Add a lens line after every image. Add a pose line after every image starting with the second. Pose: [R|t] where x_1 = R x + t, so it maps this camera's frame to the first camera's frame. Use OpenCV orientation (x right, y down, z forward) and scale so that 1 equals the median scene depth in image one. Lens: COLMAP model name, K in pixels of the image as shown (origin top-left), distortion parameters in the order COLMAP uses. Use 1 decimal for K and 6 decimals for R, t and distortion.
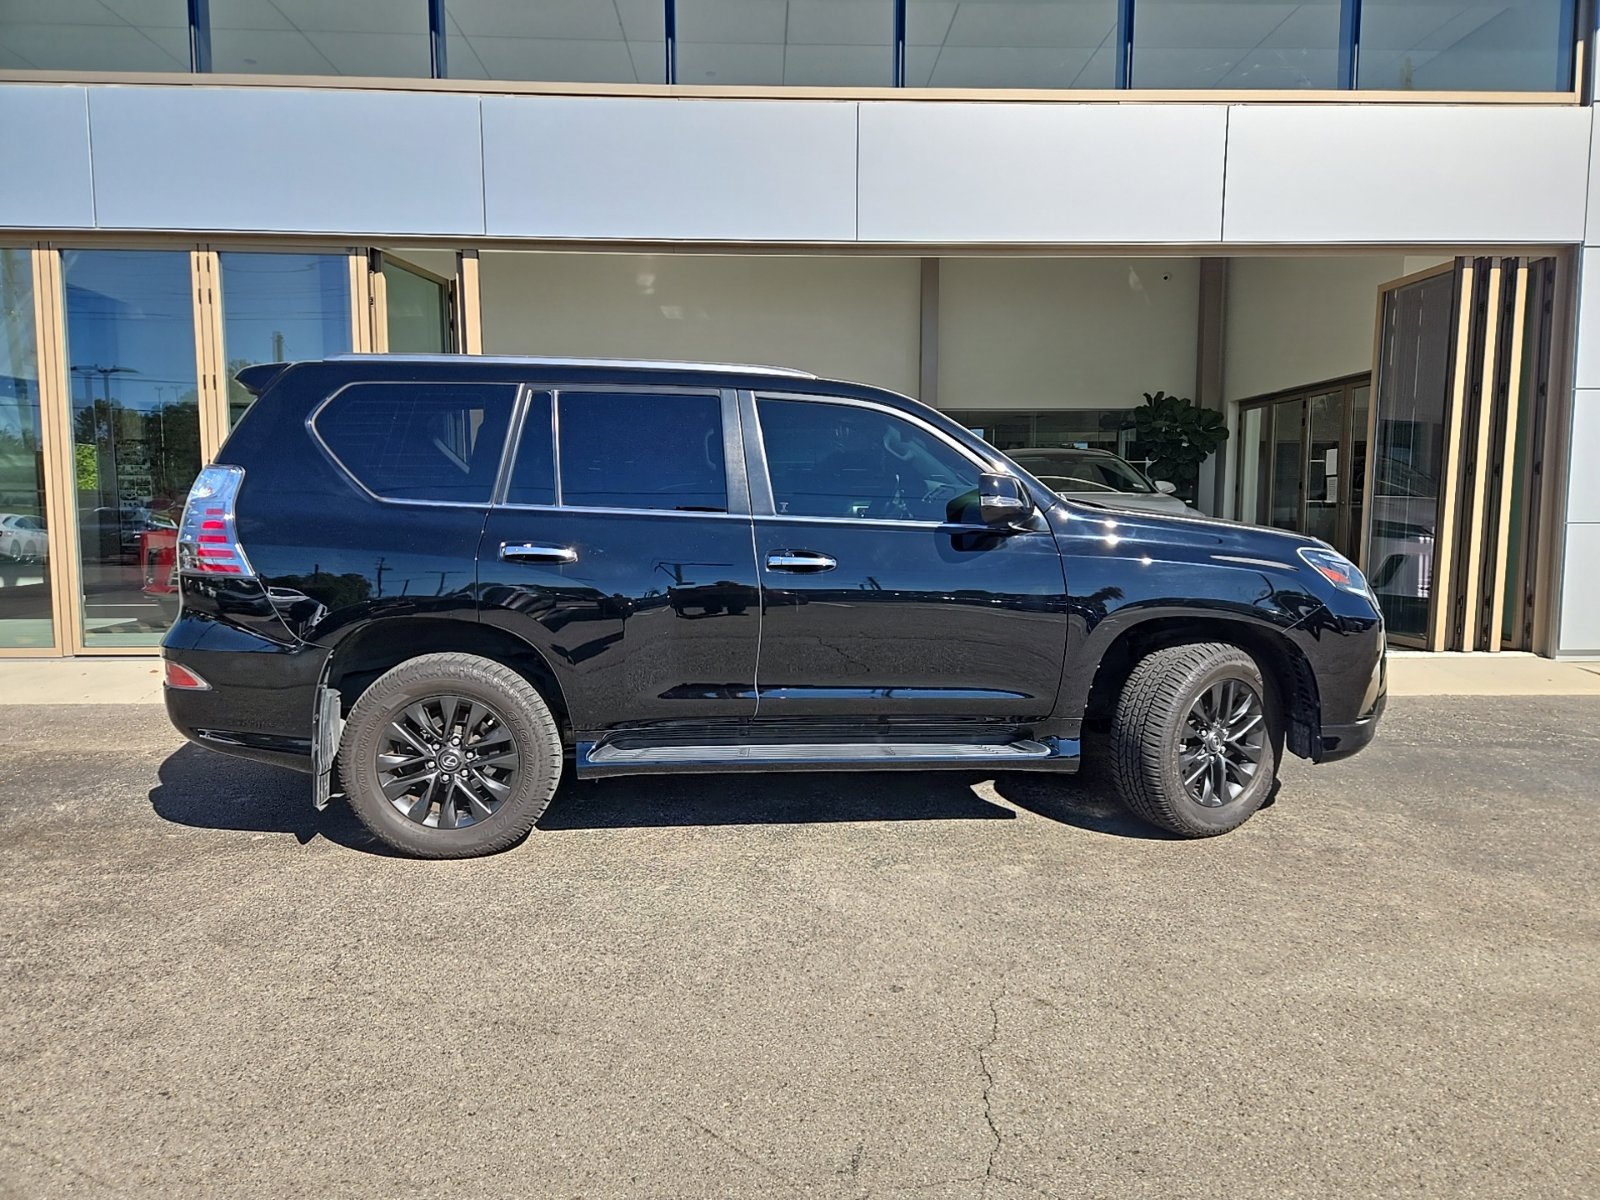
lens RADIAL K [[1162.5, 0, 800.2], [0, 1162.5, 594.5], [0, 0, 1]] dist [0.075053, -0.074422]
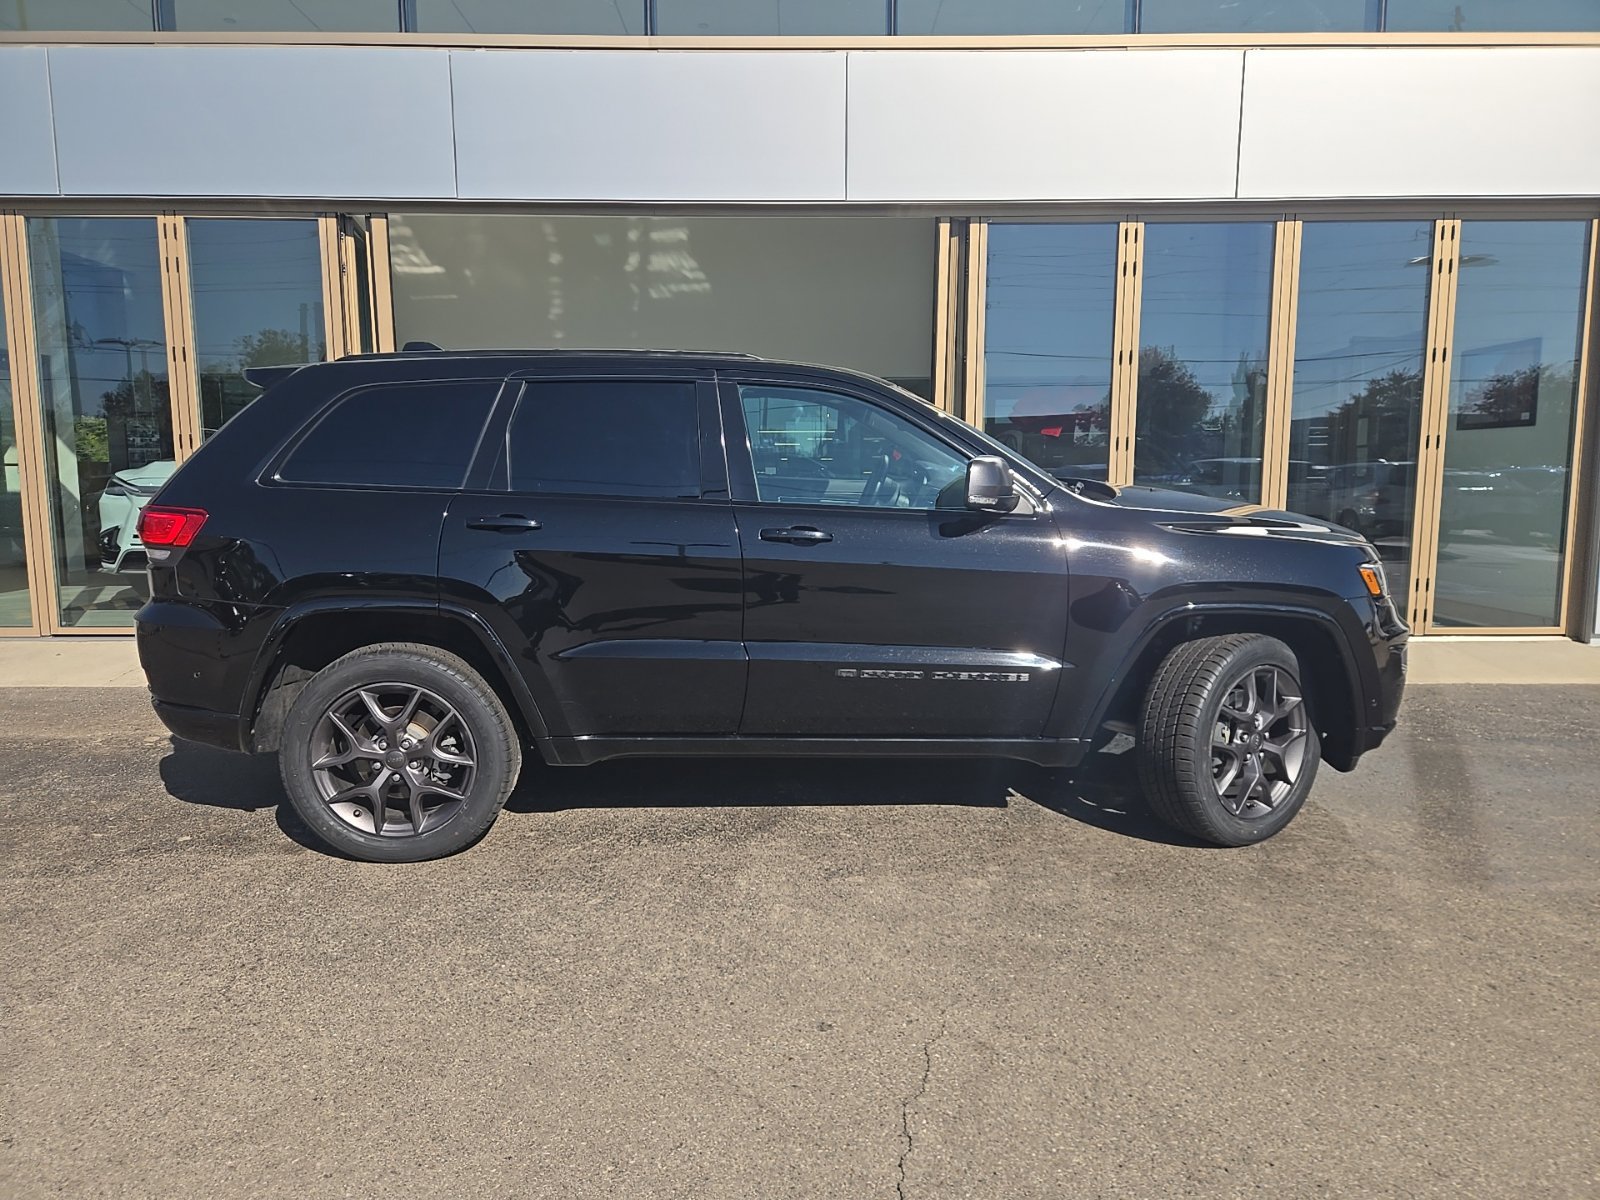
lens RADIAL K [[1156.0, 0, 800.0], [0, 1156.0, 600.0], [0, 0, 1]] dist [0.067218, -0.065195]
pose [[0.999488, 0.001667, -0.031951, 0.076272], [-0.000609, 0.999452, 0.033102, -0.020191], [0.031989, -0.033065, 0.998941, 0.089661]]
